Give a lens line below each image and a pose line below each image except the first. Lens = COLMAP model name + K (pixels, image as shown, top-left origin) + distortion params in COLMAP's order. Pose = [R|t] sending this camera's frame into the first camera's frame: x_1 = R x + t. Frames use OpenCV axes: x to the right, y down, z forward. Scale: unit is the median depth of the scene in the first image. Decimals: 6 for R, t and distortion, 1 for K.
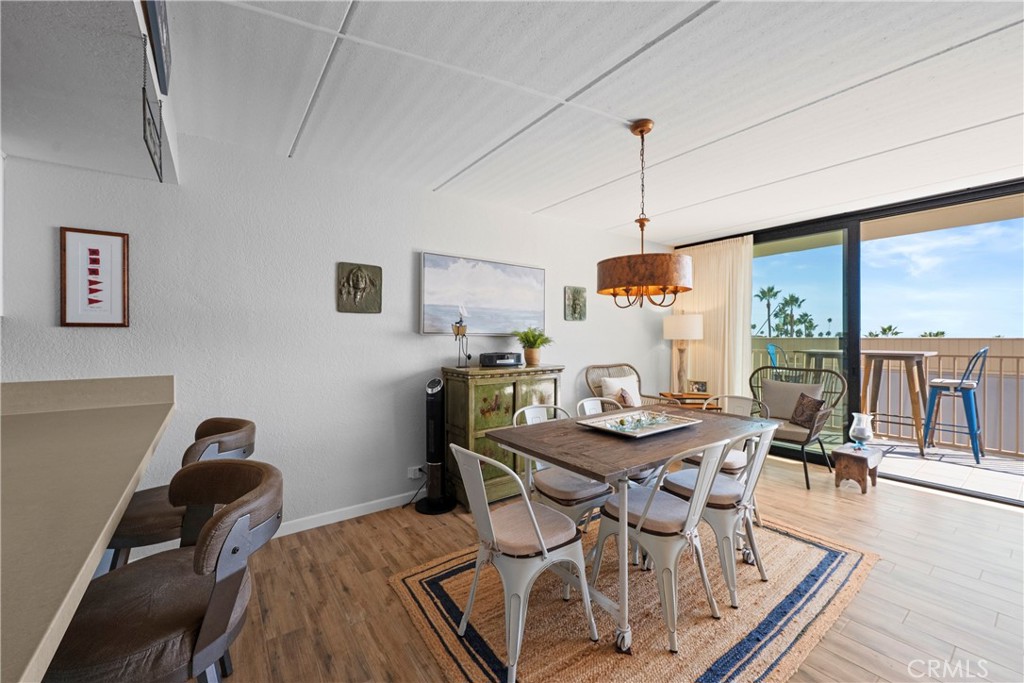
lens RADIAL K [[405.4, 0, 510.1], [0, 405.4, 335.2], [0, 0, 1]] dist [0.001930, 0.000548]
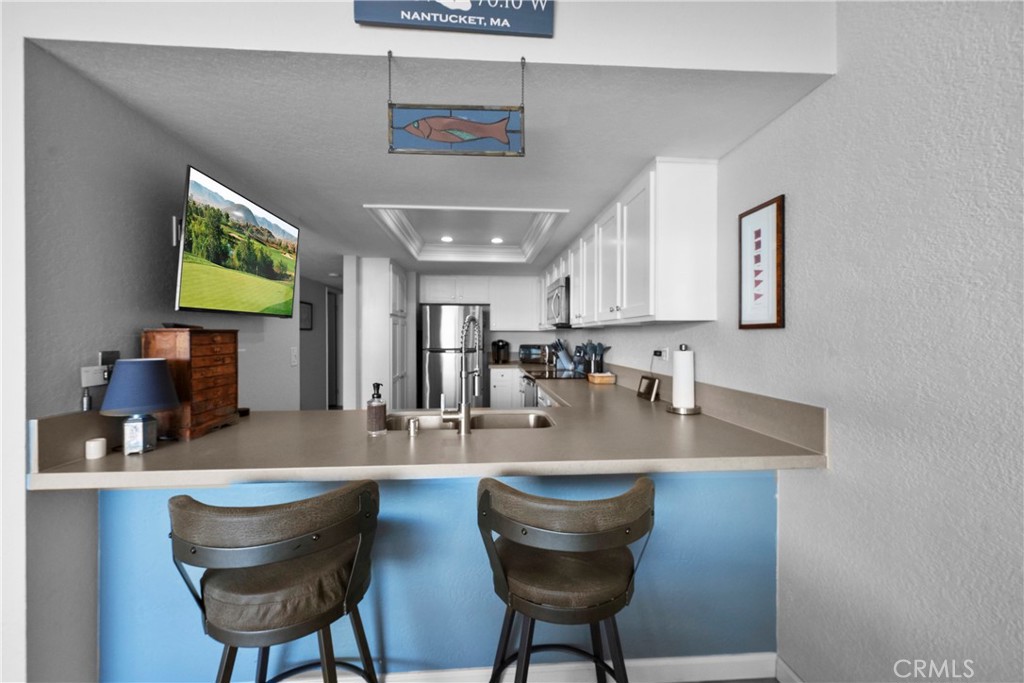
lens RADIAL K [[405.4, 0, 510.3], [0, 405.4, 338.0], [0, 0, 1]] dist [0.001930, 0.000548]
pose [[-0.524488, 0.003165, -0.851412, -0.074437], [0.000255, 0.999994, 0.003560, -0.003886], [0.851418, 0.001650, -0.524486, 0.730712]]
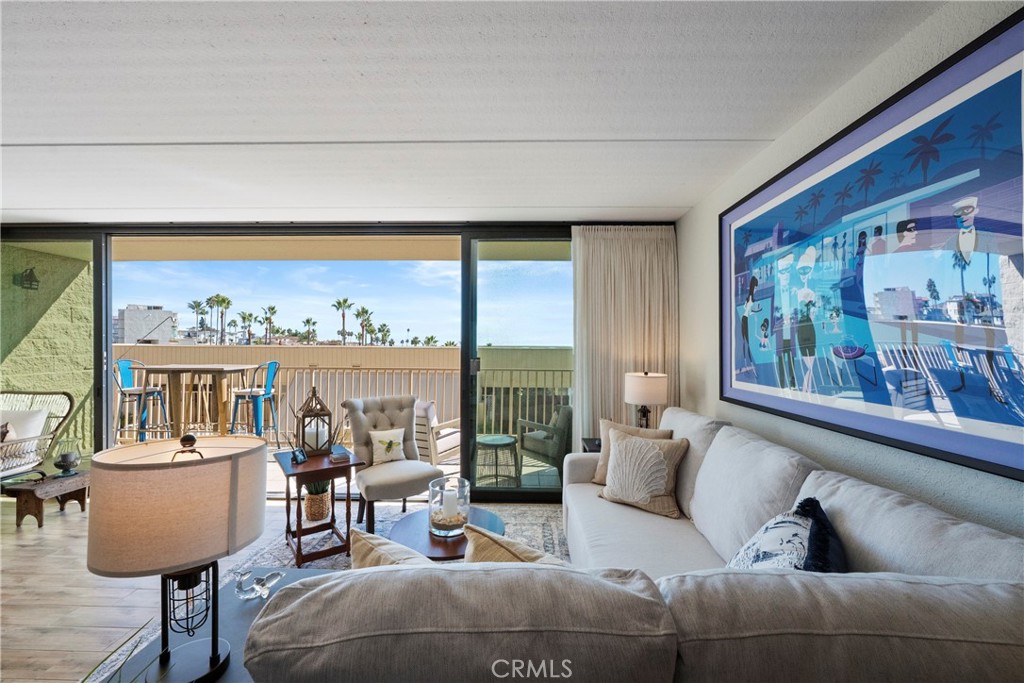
lens RADIAL K [[405.4, 0, 513.2], [0, 405.4, 348.8], [0, 0, 1]] dist [0.001930, 0.000548]
pose [[0.613193, -0.004627, 0.789920, 0.913499], [-0.009644, 0.999864, 0.013343, -0.045082], [-0.789874, -0.015800, 0.613065, -0.469588]]
